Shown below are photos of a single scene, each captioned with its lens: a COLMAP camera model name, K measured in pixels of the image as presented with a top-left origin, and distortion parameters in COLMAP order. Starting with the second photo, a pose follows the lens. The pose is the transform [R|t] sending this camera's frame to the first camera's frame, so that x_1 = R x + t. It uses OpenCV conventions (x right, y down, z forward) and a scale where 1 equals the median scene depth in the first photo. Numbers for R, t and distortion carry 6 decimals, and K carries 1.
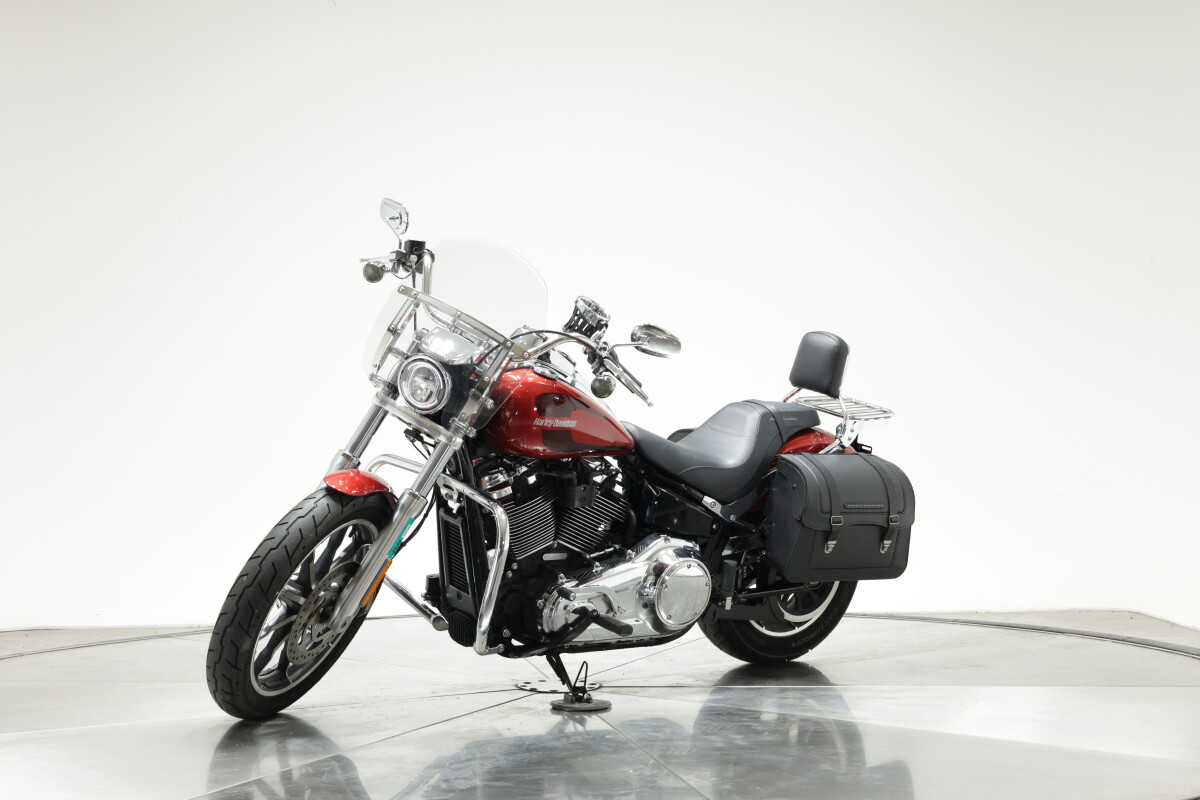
lens RADIAL K [[1649.4, 0, 600.0], [0, 1649.4, 400.0], [0, 0, 1]] dist [-0.091634, 0.045459]
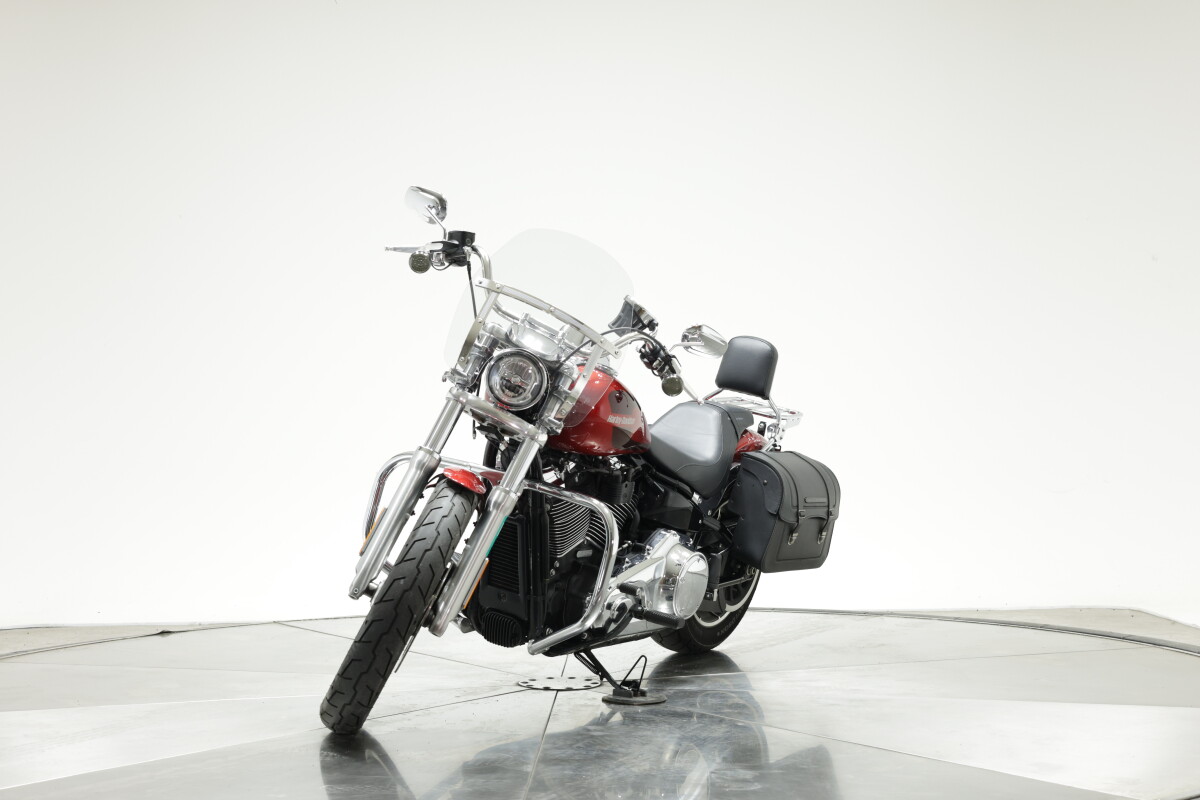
lens RADIAL K [[1670.9, 0, 600.0], [0, 1670.9, 400.0], [0, 0, 1]] dist [-0.310459, 1.167127]
pose [[0.918962, 0.012887, 0.394135, -0.421063], [-0.012580, 0.999915, -0.003364, 0.004752], [-0.394144, -0.001867, 0.919047, 0.064950]]
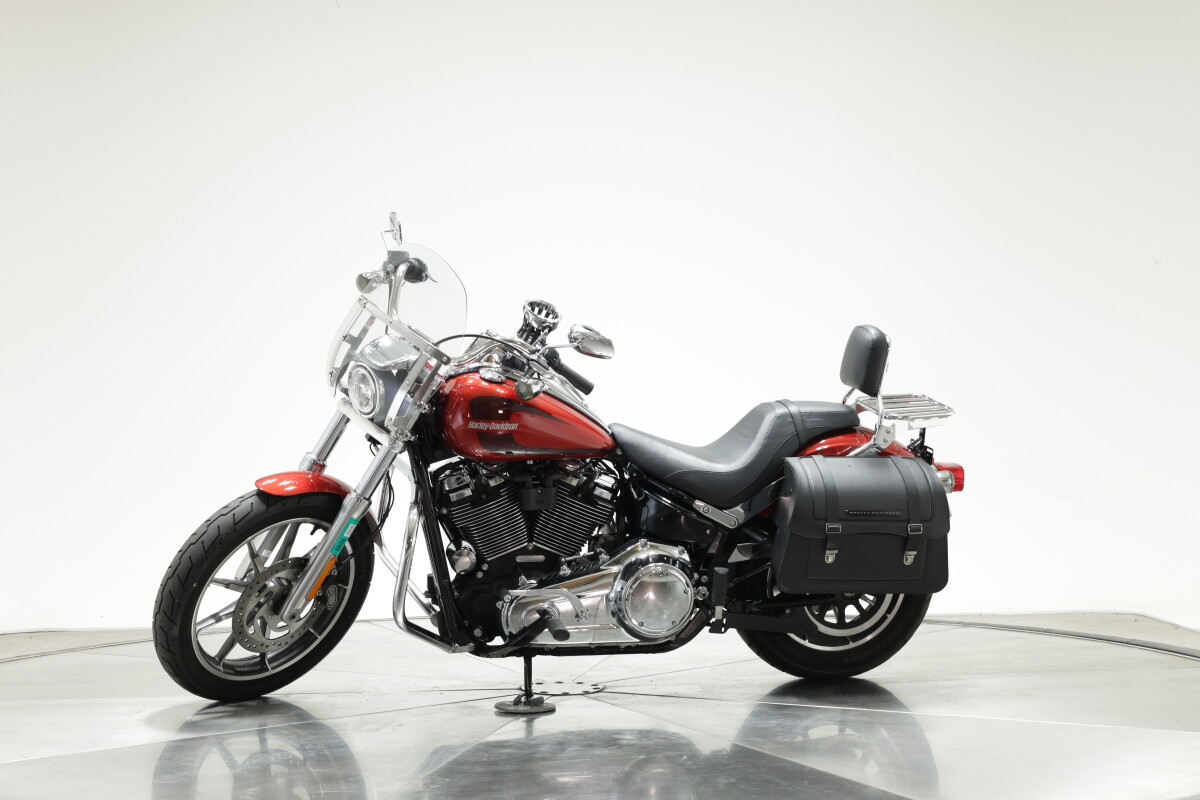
lens RADIAL K [[1649.4, 0, 600.0], [0, 1649.4, 400.0], [0, 0, 1]] dist [-0.091634, 0.045459]
pose [[0.912458, -0.013774, -0.408938, 0.424314], [0.013960, 0.999899, -0.002531, 0.001611], [0.408931, -0.003400, 0.912559, 0.103270]]
